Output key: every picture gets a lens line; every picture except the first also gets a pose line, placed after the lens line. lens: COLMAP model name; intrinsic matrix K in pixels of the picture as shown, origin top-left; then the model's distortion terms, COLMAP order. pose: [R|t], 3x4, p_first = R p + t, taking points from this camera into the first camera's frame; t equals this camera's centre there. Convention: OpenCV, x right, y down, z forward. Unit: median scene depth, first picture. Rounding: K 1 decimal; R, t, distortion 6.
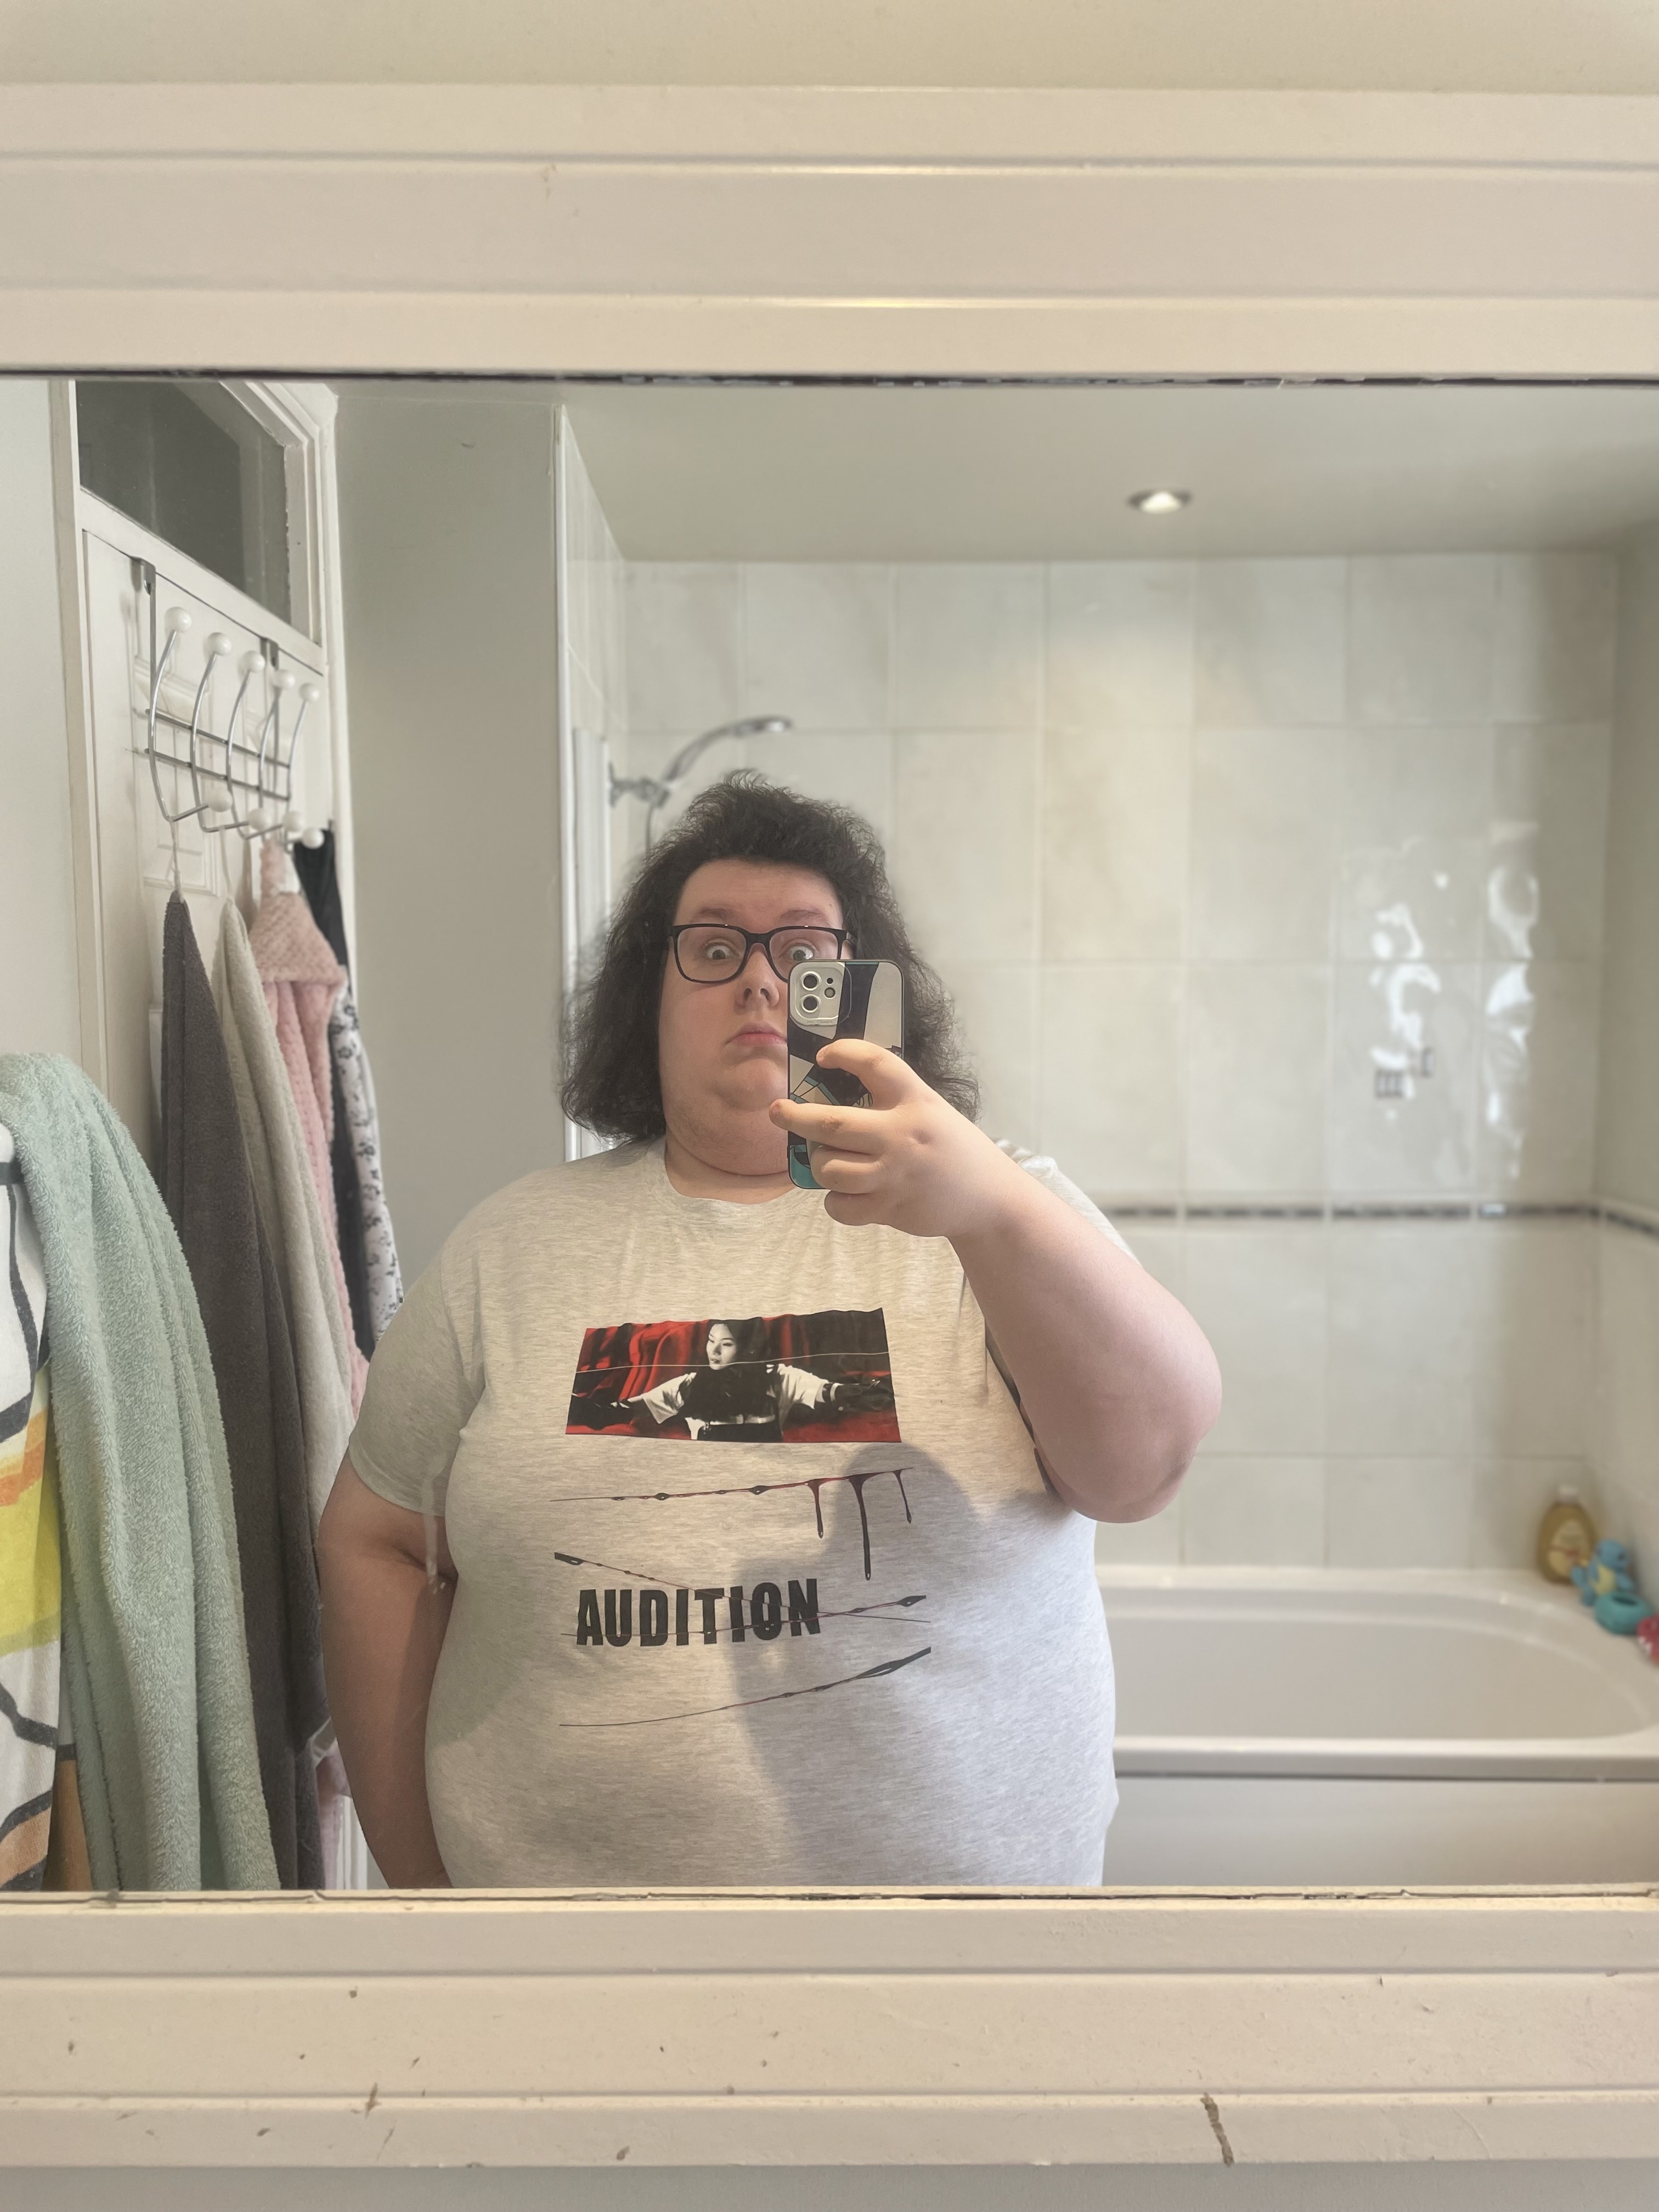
lens RADIAL K [[1657.3, 0, 825.8], [0, 1657.3, 1098.9], [0, 0, 1]] dist [0.004534, -0.044399]
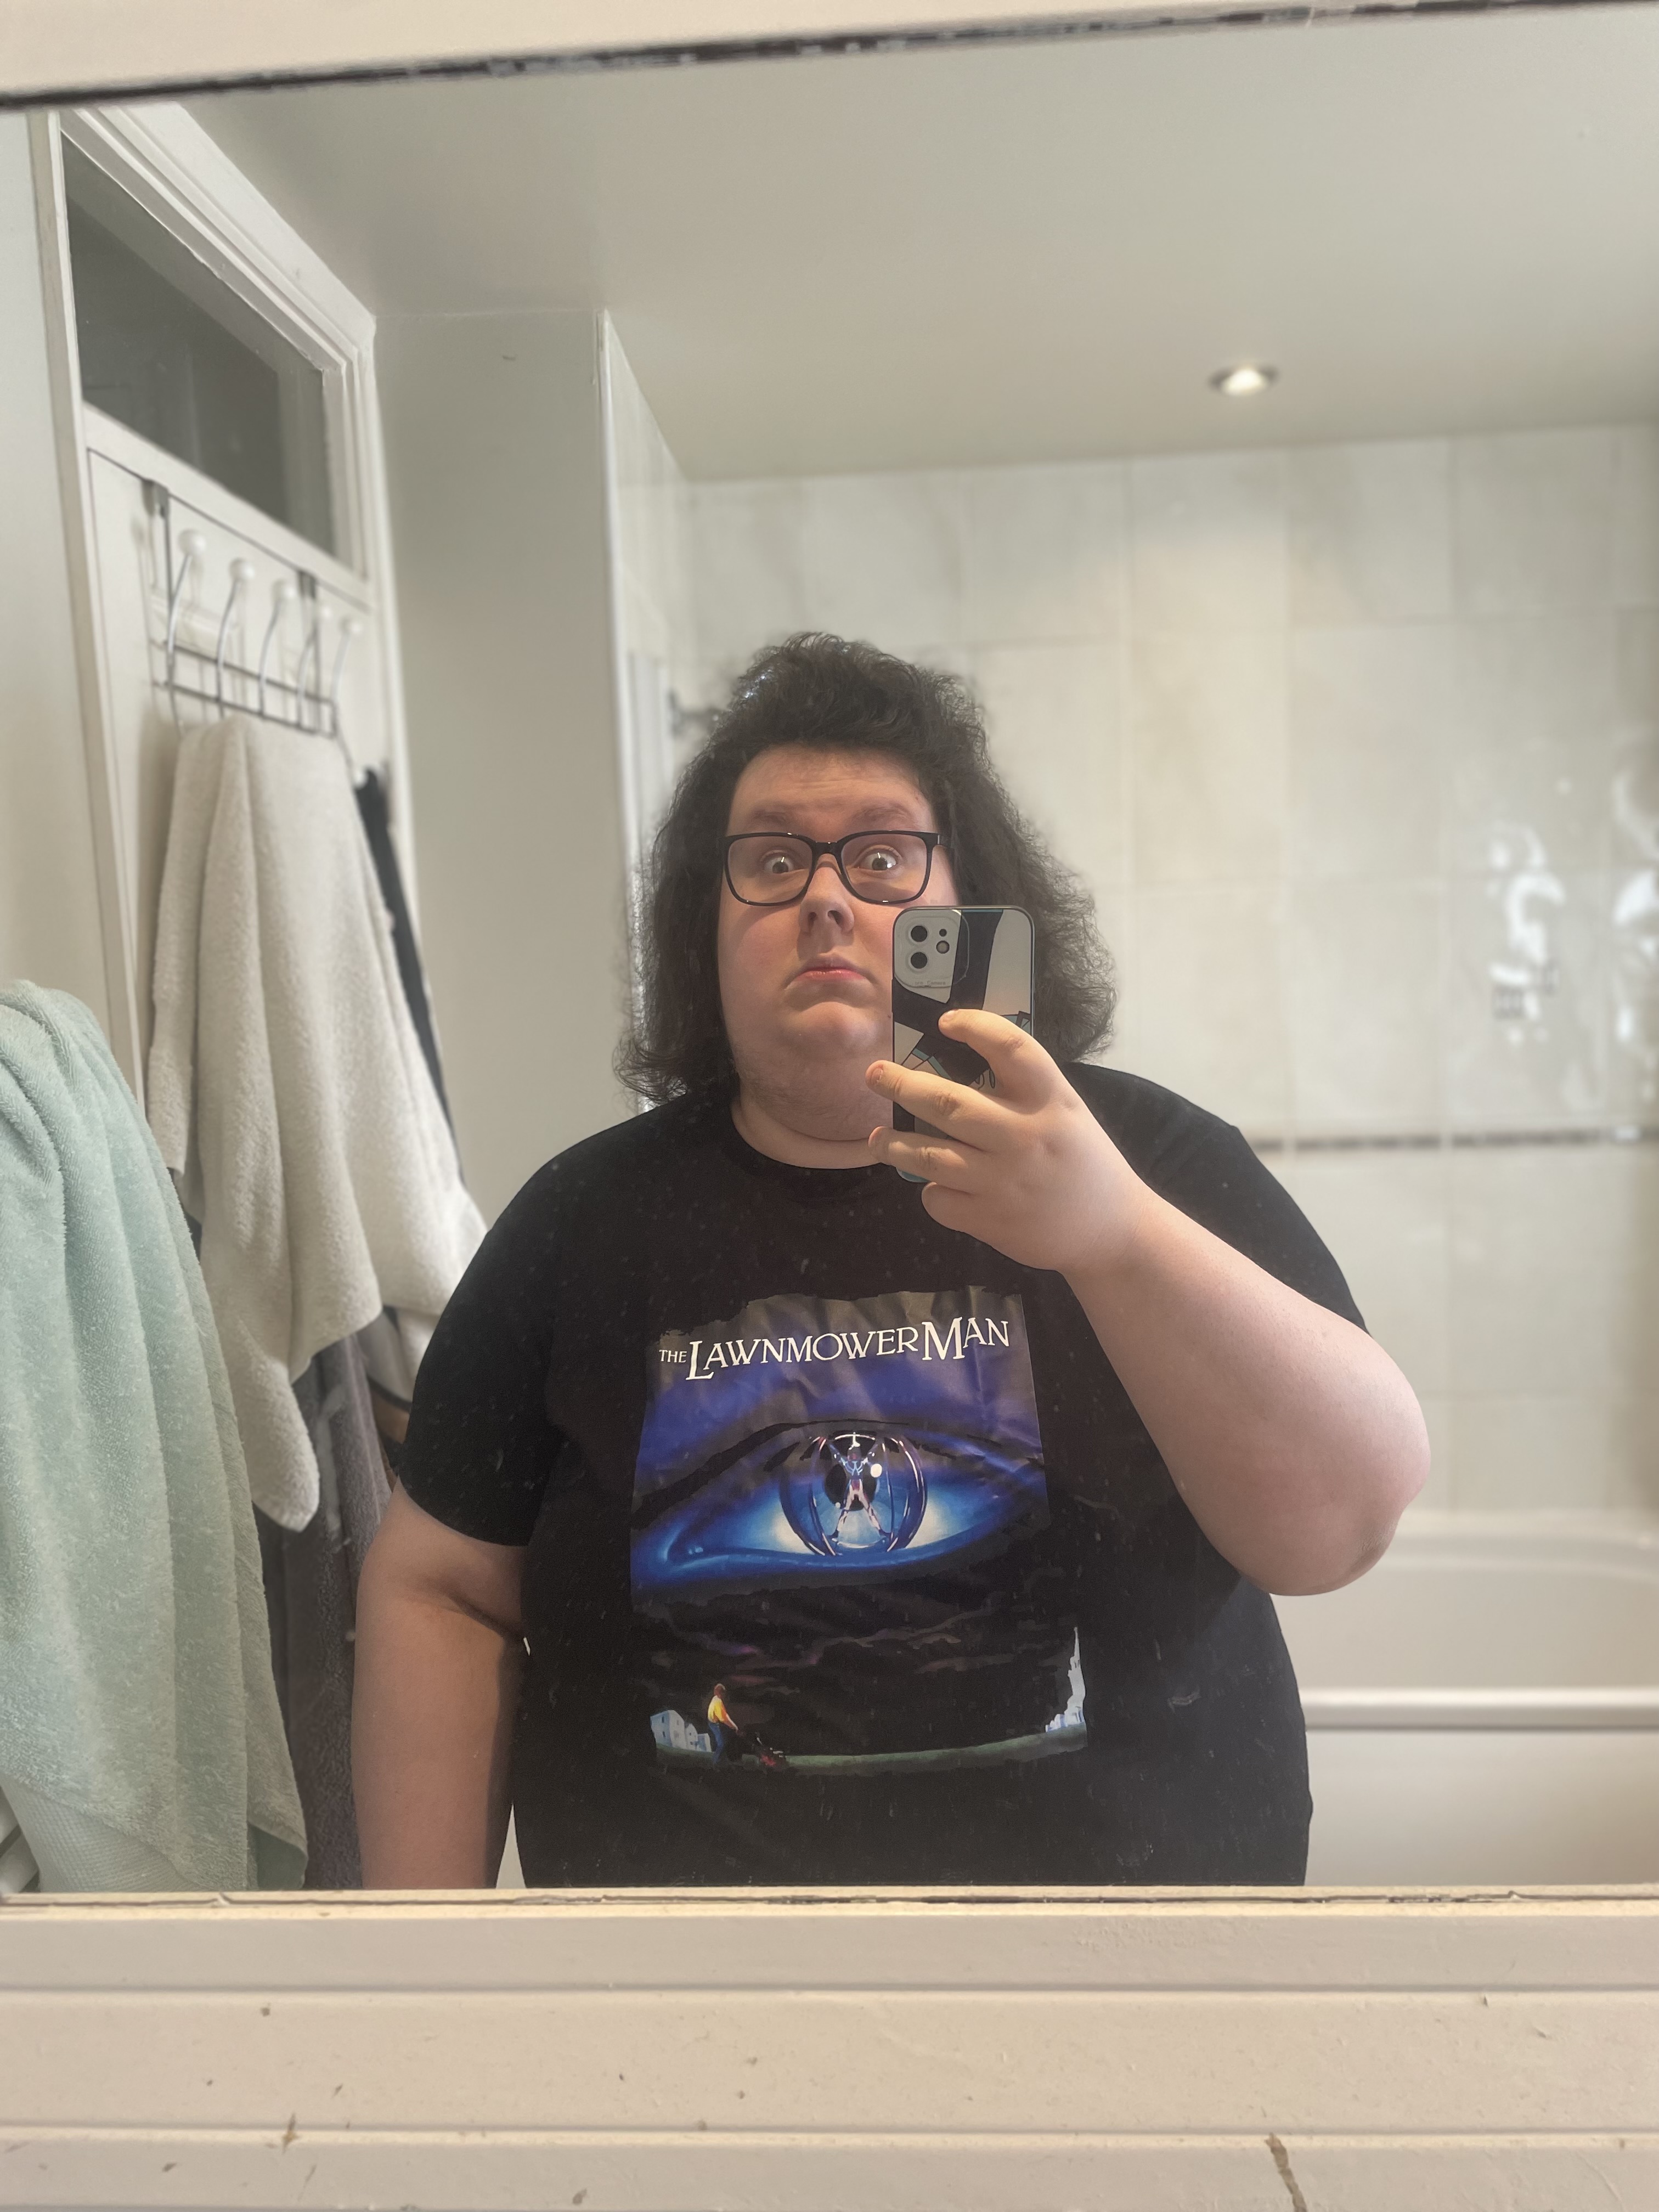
lens RADIAL K [[1657.3, 0, 833.1], [0, 1657.3, 1115.2], [0, 0, 1]] dist [0.004534, -0.044399]
pose [[0.997438, -0.031113, -0.064414, 0.078012], [0.033448, 0.998810, 0.035502, 0.053479], [0.063232, -0.037566, 0.997292, 0.175134]]
